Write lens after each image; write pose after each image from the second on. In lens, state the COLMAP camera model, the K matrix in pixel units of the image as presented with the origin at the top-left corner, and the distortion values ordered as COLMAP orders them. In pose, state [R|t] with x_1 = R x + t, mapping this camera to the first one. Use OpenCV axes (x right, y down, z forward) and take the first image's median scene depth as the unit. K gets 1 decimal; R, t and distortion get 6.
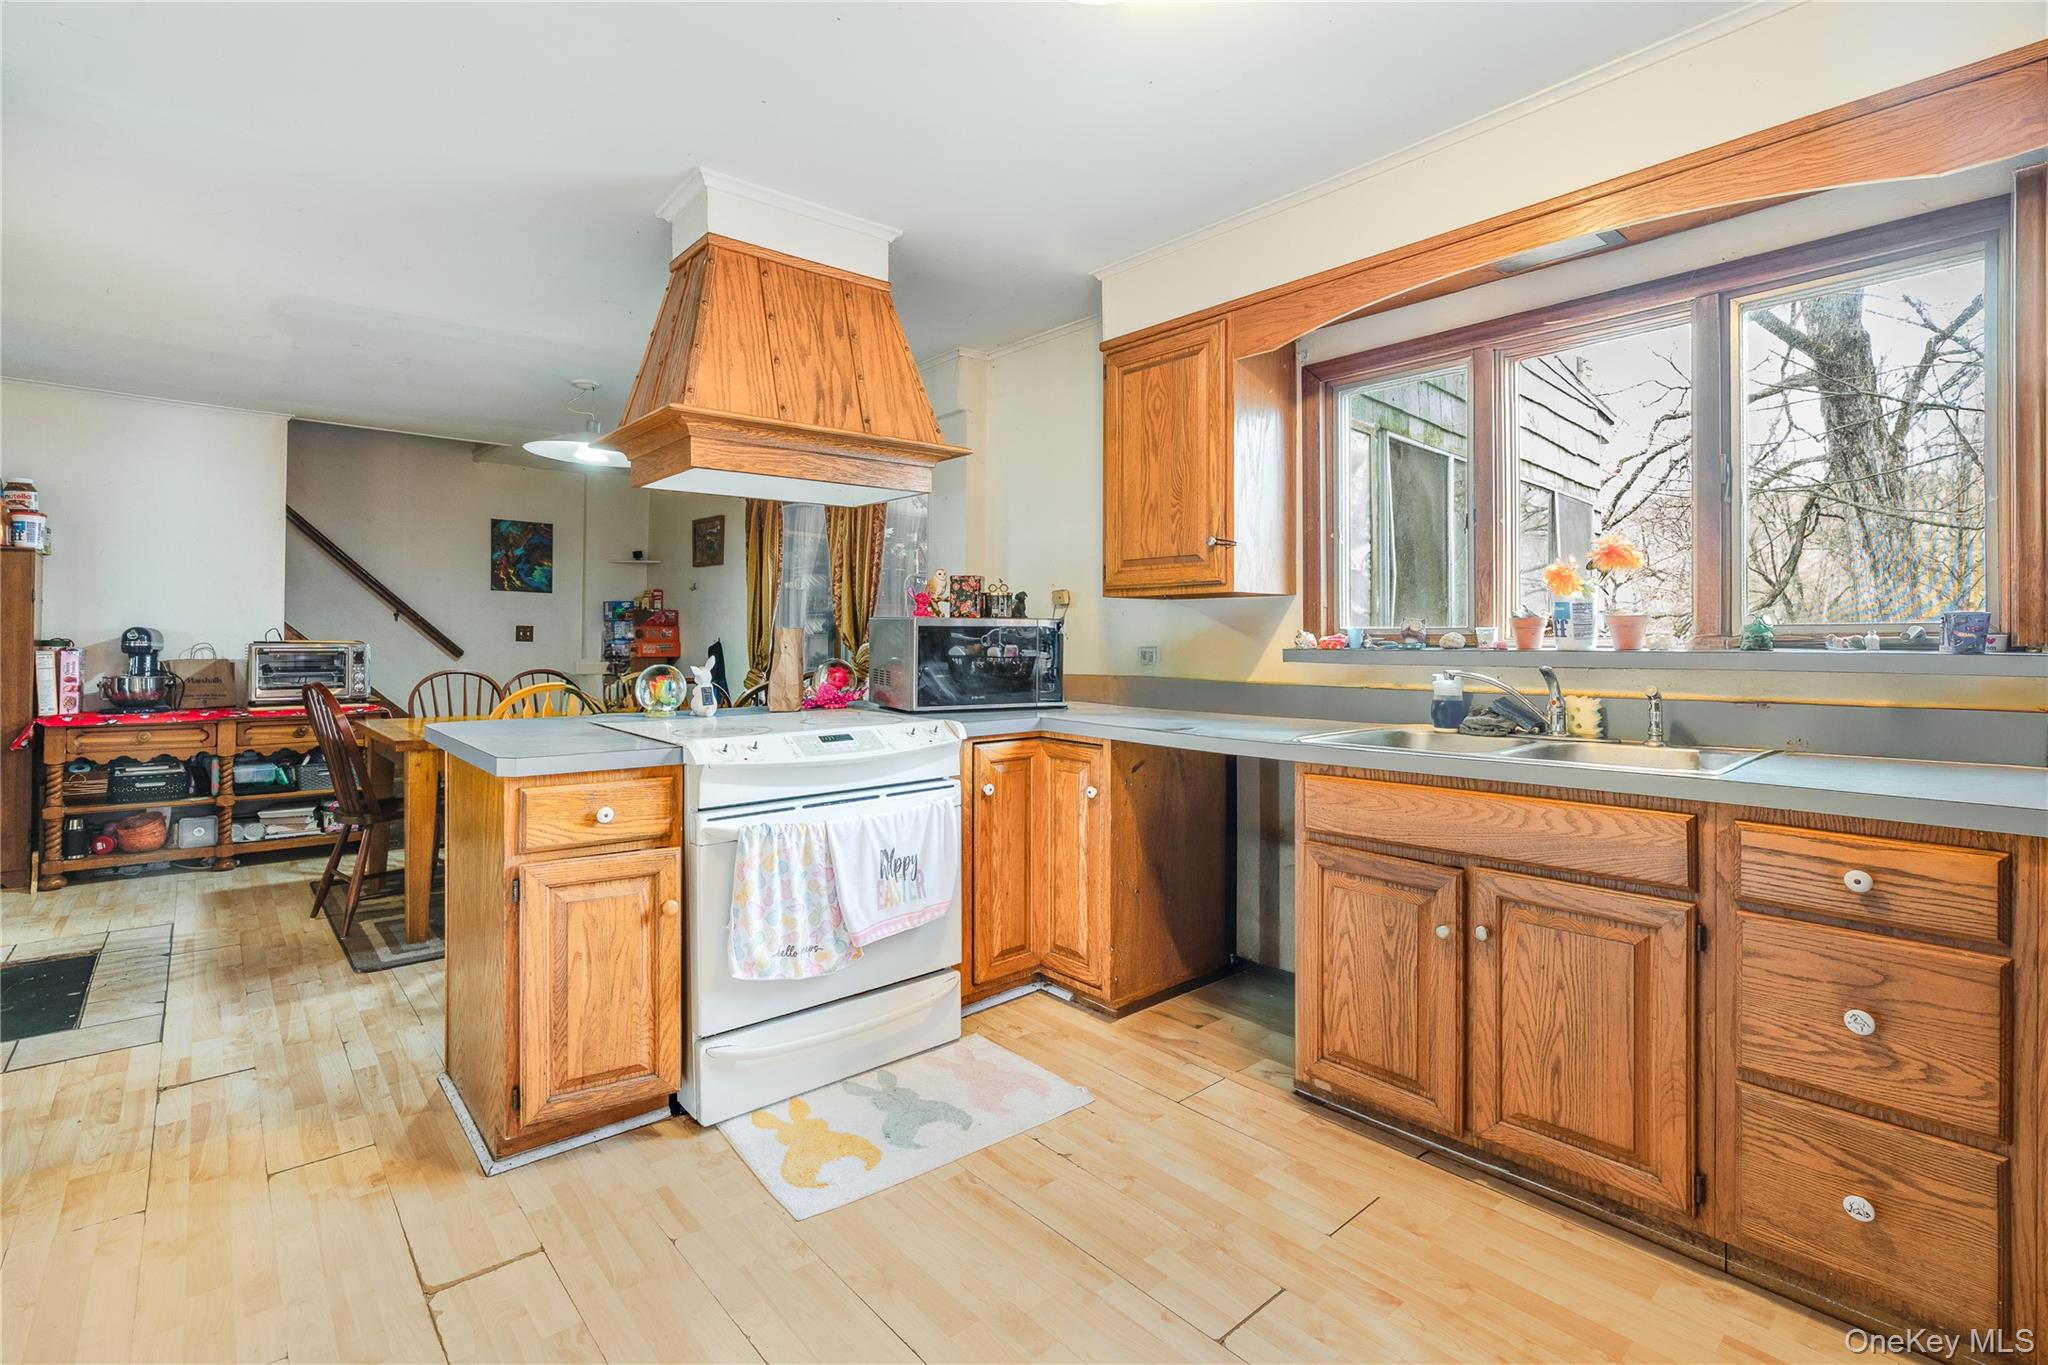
lens RADIAL K [[918.4, 0, 1021.2], [0, 918.4, 652.0], [0, 0, 1]] dist [-0.000462, -0.000040]
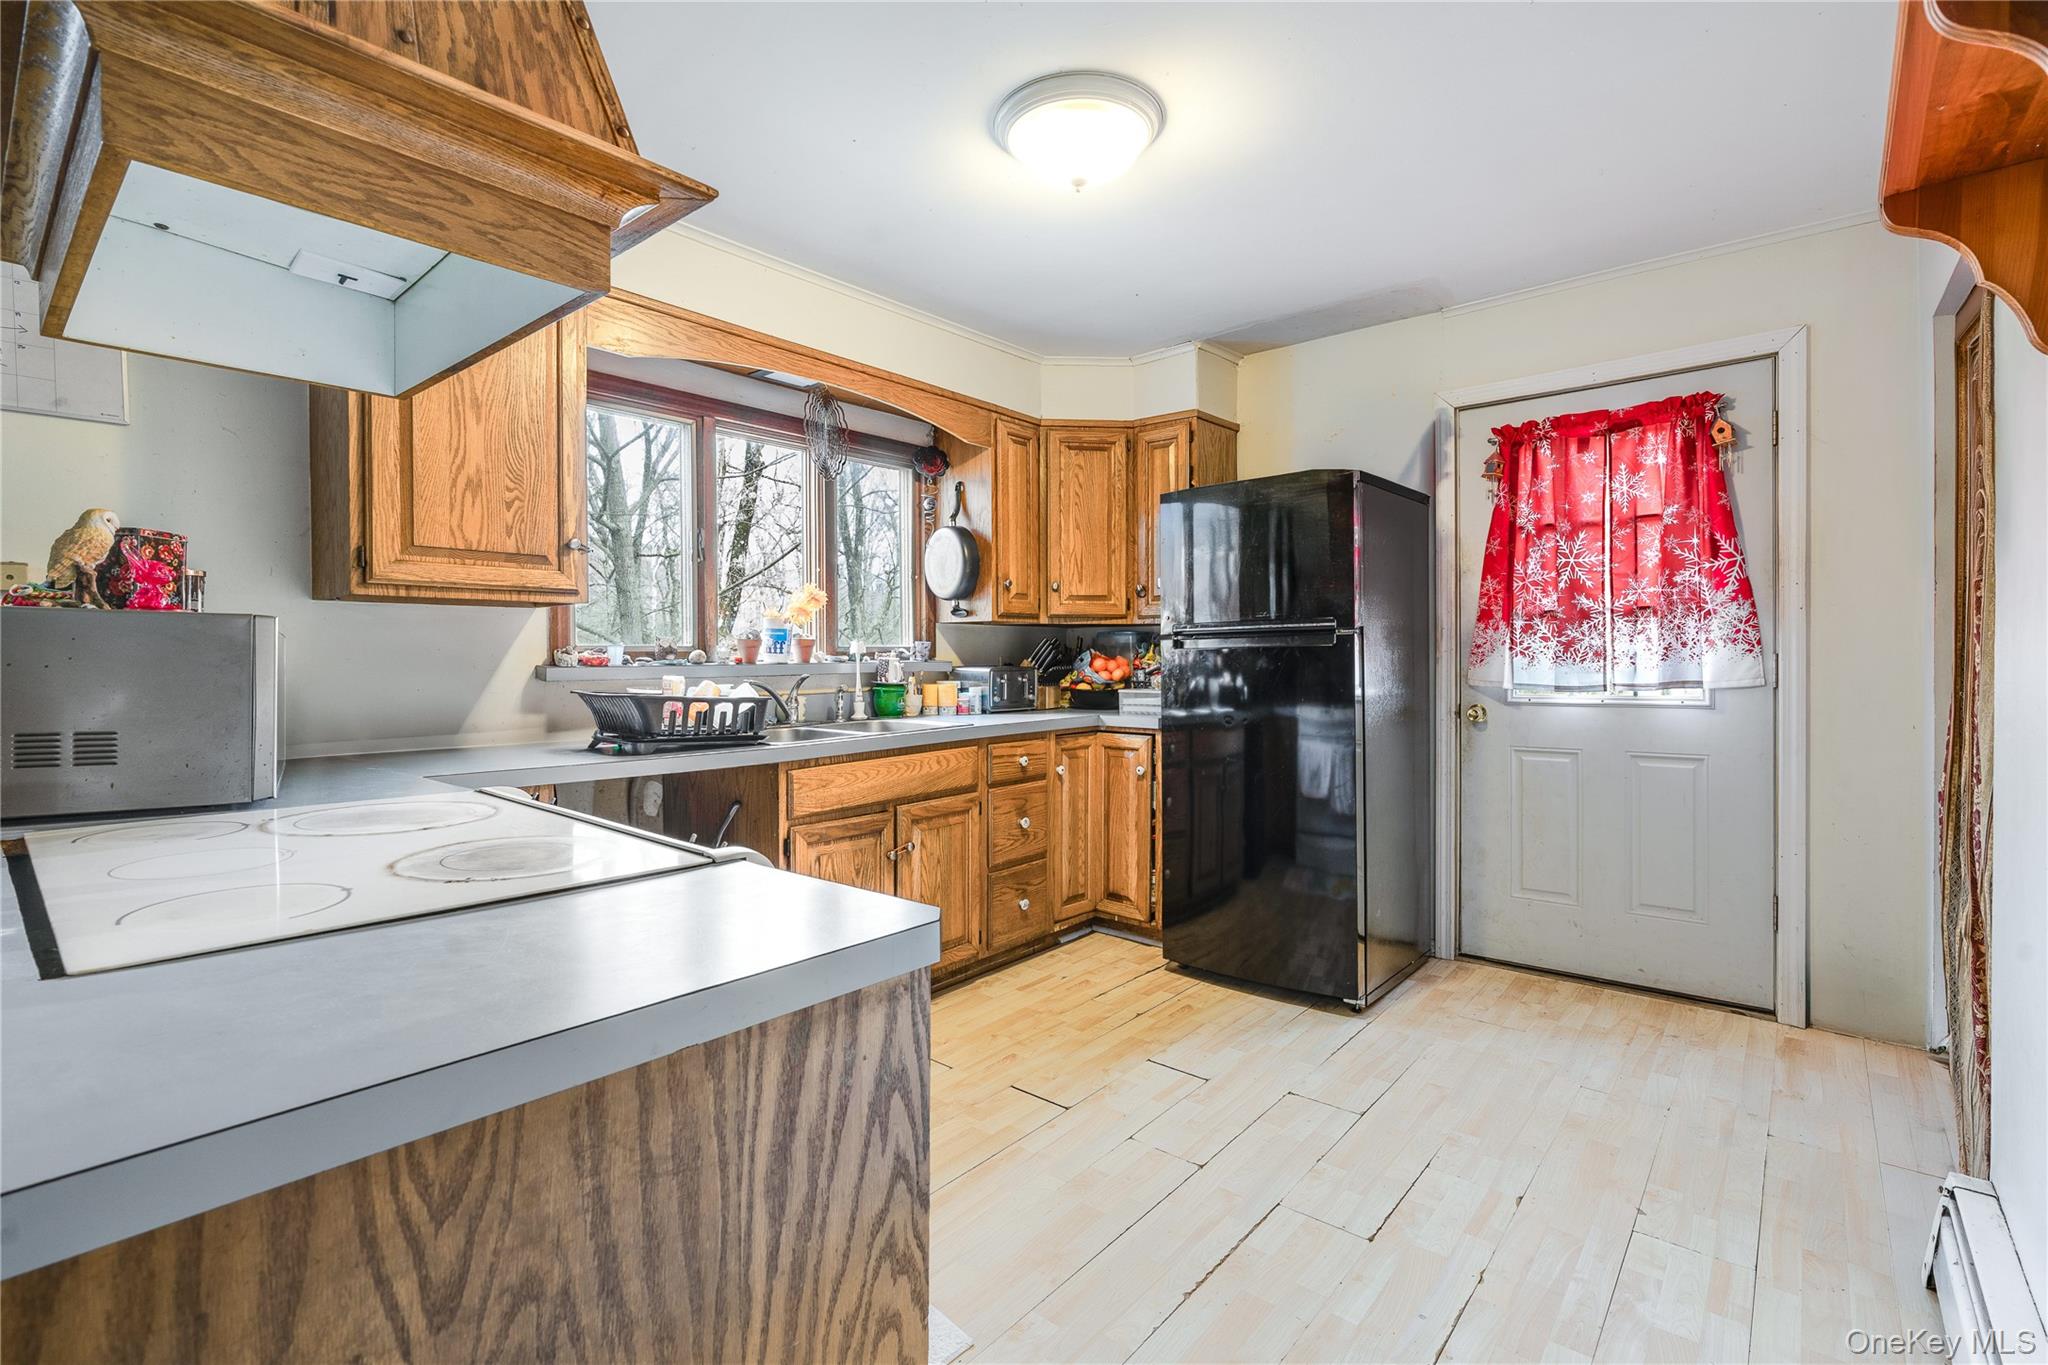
lens RADIAL K [[918.4, 0, 1021.2], [0, 918.4, 652.0], [0, 0, 1]] dist [-0.000462, -0.000040]
pose [[-0.130611, -0.005725, 0.991417, -0.930158], [0.011162, 0.999911, 0.007244, -0.025289], [-0.991371, 0.012012, -0.130536, 0.898495]]
